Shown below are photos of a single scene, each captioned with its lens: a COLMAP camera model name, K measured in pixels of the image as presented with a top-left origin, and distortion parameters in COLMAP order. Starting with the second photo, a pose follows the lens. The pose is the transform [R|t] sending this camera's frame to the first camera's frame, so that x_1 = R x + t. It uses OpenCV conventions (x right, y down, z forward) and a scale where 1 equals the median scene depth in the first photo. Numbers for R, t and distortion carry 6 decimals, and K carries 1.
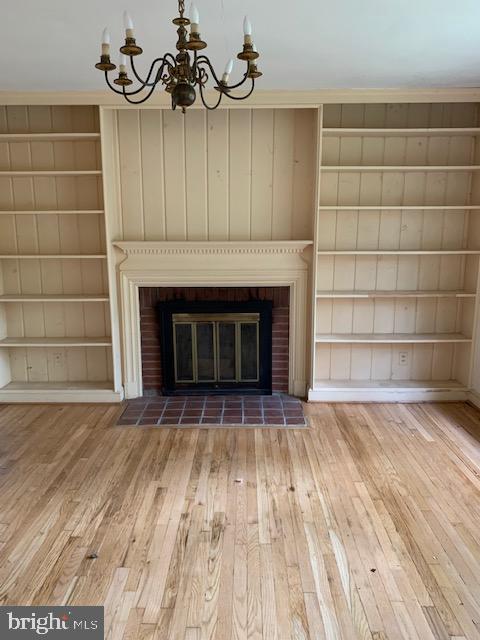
lens RADIAL K [[495.6, 0, 239.6], [0, 495.6, 318.3], [0, 0, 1]] dist [0.013469, -0.003526]
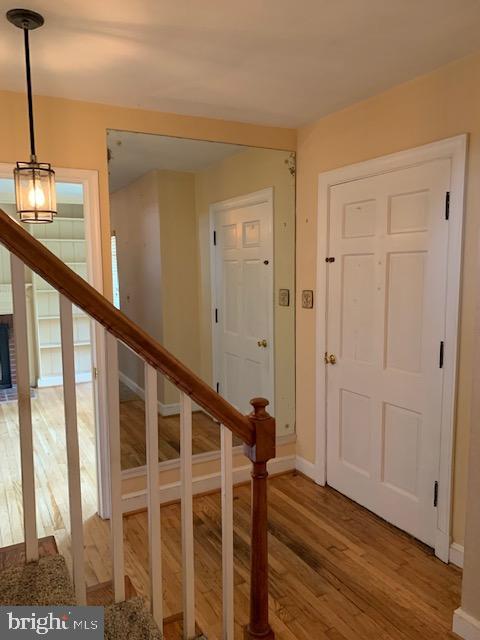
lens RADIAL K [[495.6, 0, 234.9], [0, 495.6, 321.7], [0, 0, 1]] dist [0.013469, -0.003526]
pose [[0.874960, -0.062785, 0.480107, -0.054232], [0.101344, 0.993342, -0.054790, 0.110658], [-0.473471, 0.096595, 0.875497, -0.658461]]
